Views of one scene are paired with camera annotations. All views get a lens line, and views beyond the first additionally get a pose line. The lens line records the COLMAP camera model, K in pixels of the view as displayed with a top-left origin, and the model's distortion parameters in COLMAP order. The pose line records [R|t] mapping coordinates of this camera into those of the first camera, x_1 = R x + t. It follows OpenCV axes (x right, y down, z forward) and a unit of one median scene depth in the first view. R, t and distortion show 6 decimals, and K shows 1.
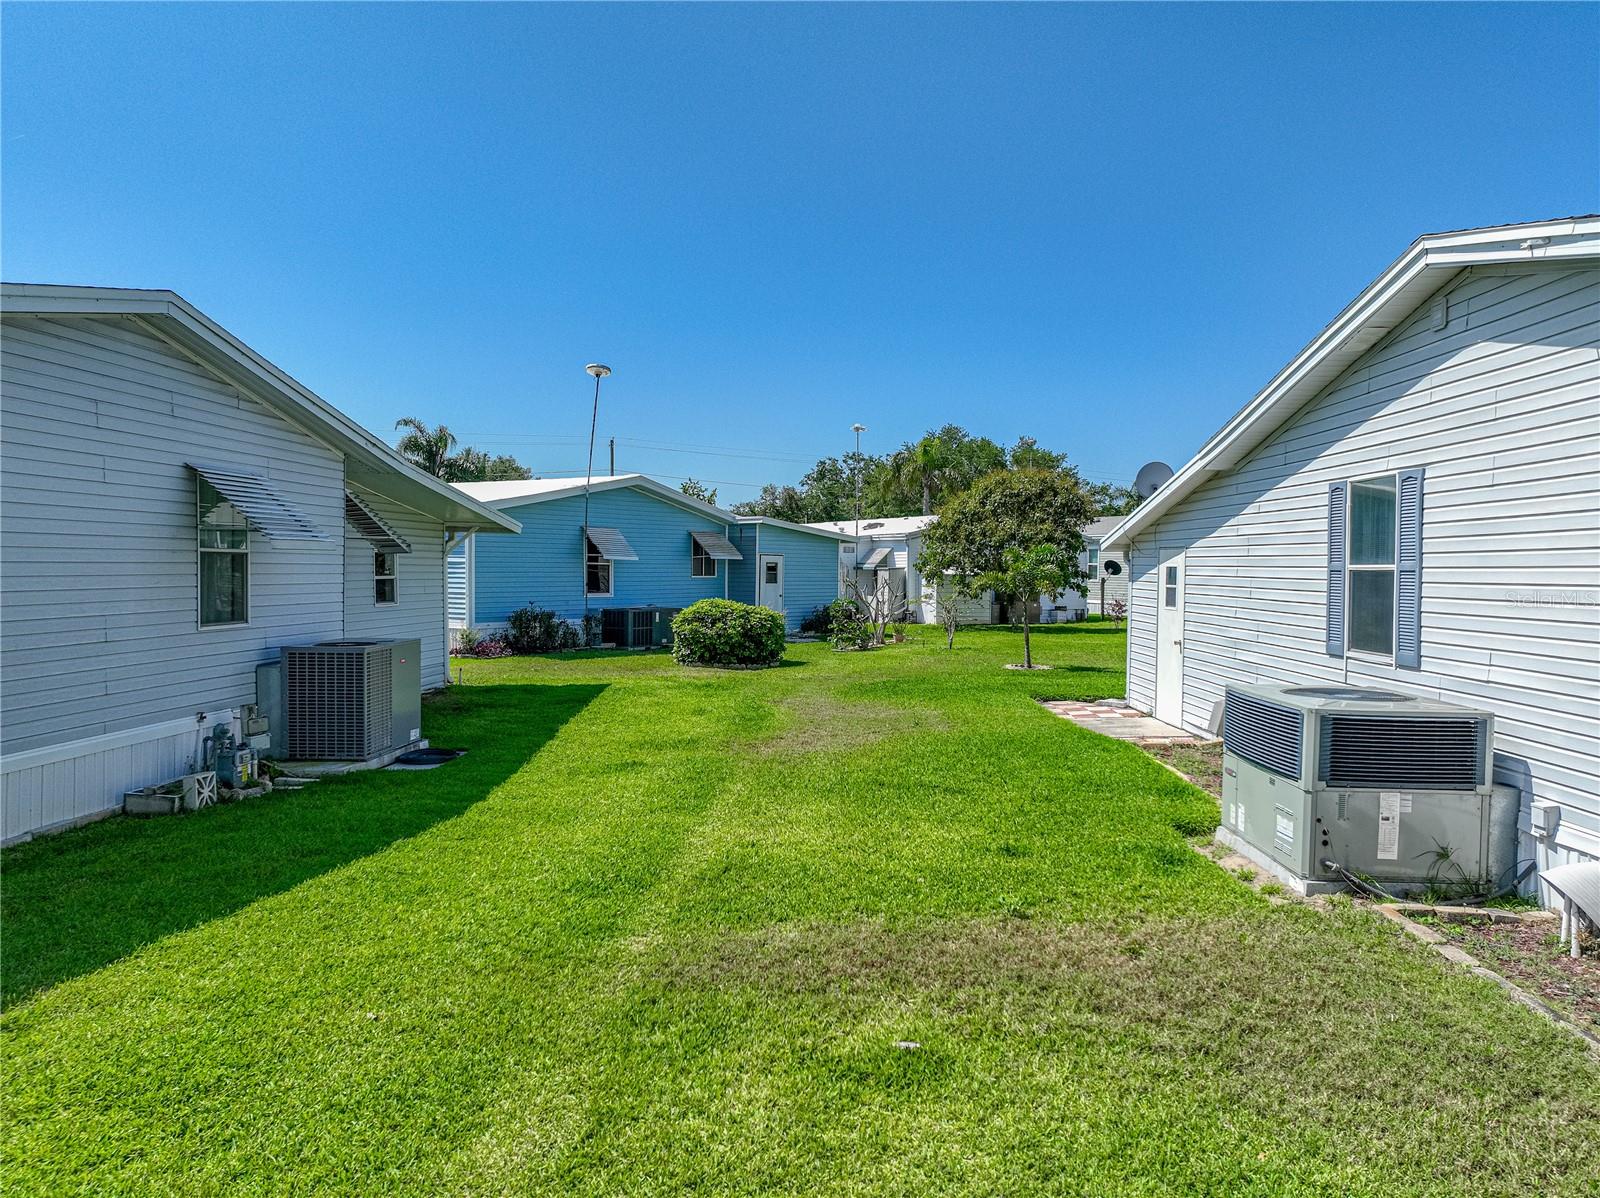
lens RADIAL K [[1136.9, 0, 925.7], [0, 1136.9, 596.9], [0, 0, 1]] dist [0.005374, 0.004272]
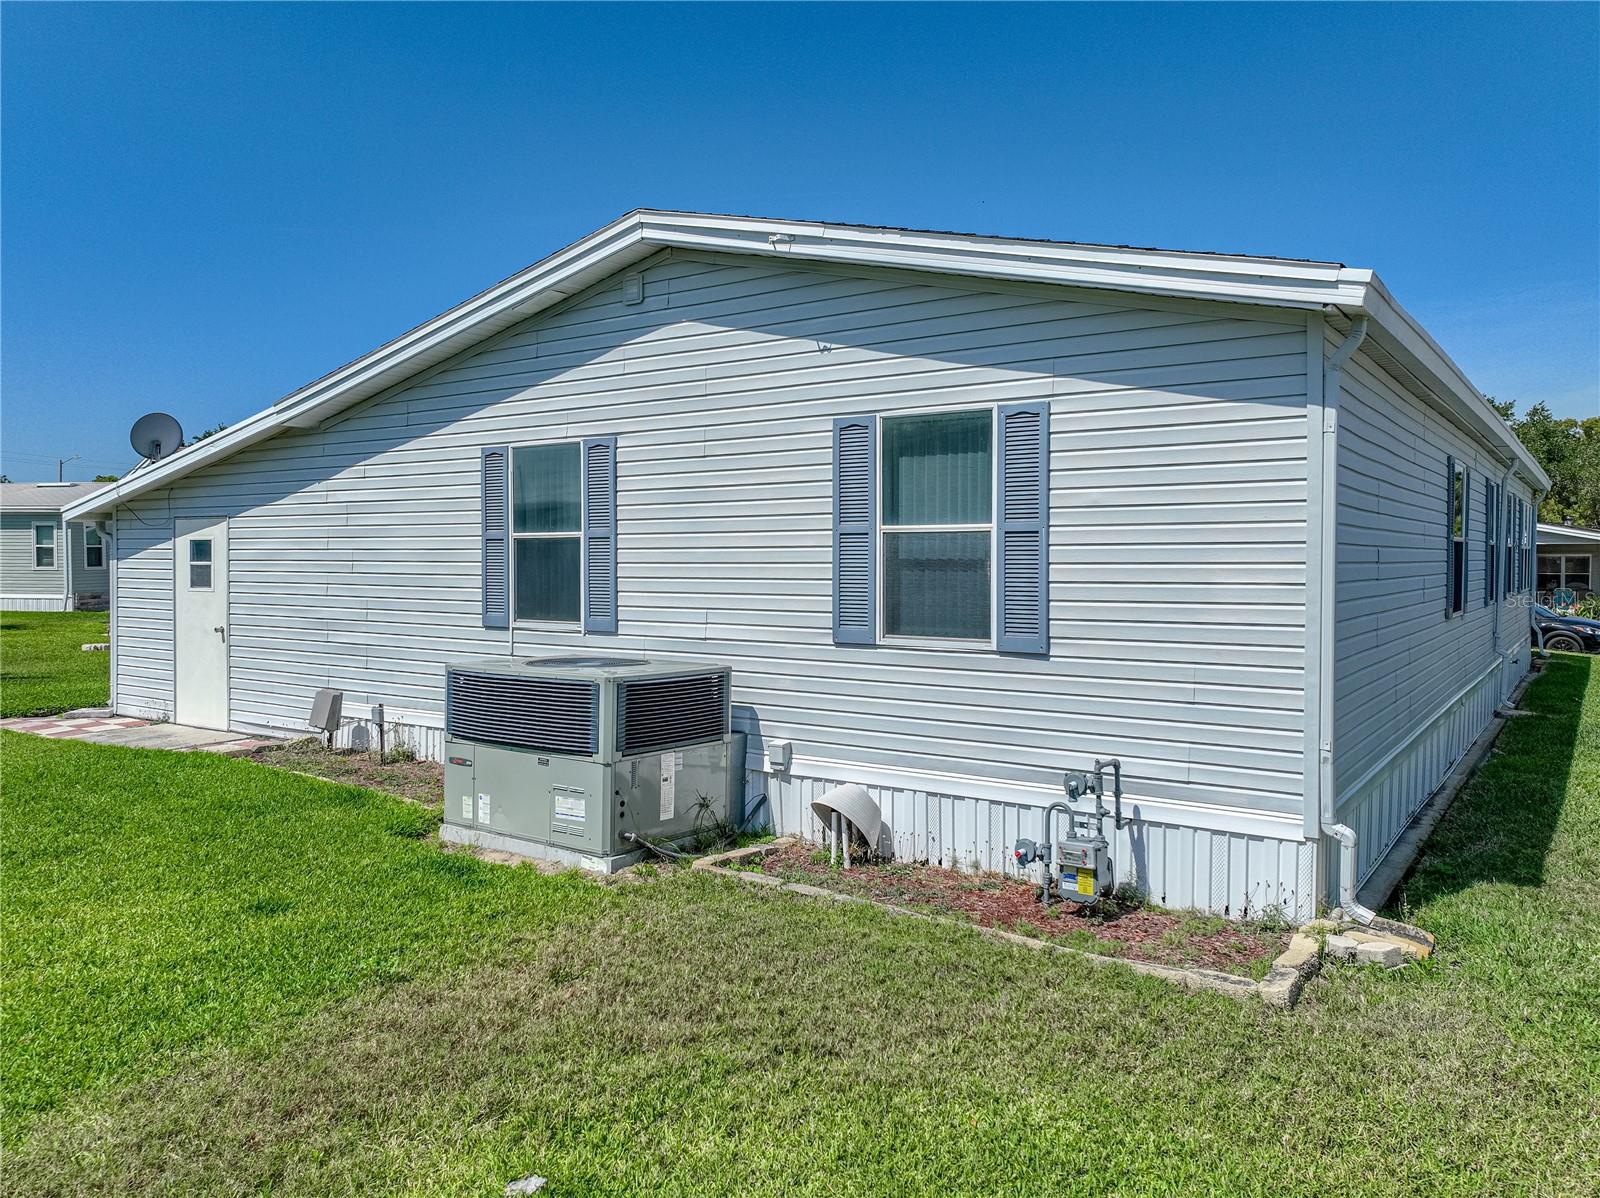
lens RADIAL K [[1120.9, 0, 805.7], [0, 1120.9, 581.6], [0, 0, 1]] dist [-0.002075, -0.002001]
pose [[0.634489, -0.027951, 0.772427, -0.257820], [0.026394, 0.999547, 0.014489, 0.007472], [-0.772481, 0.011194, 0.634939, 0.249014]]
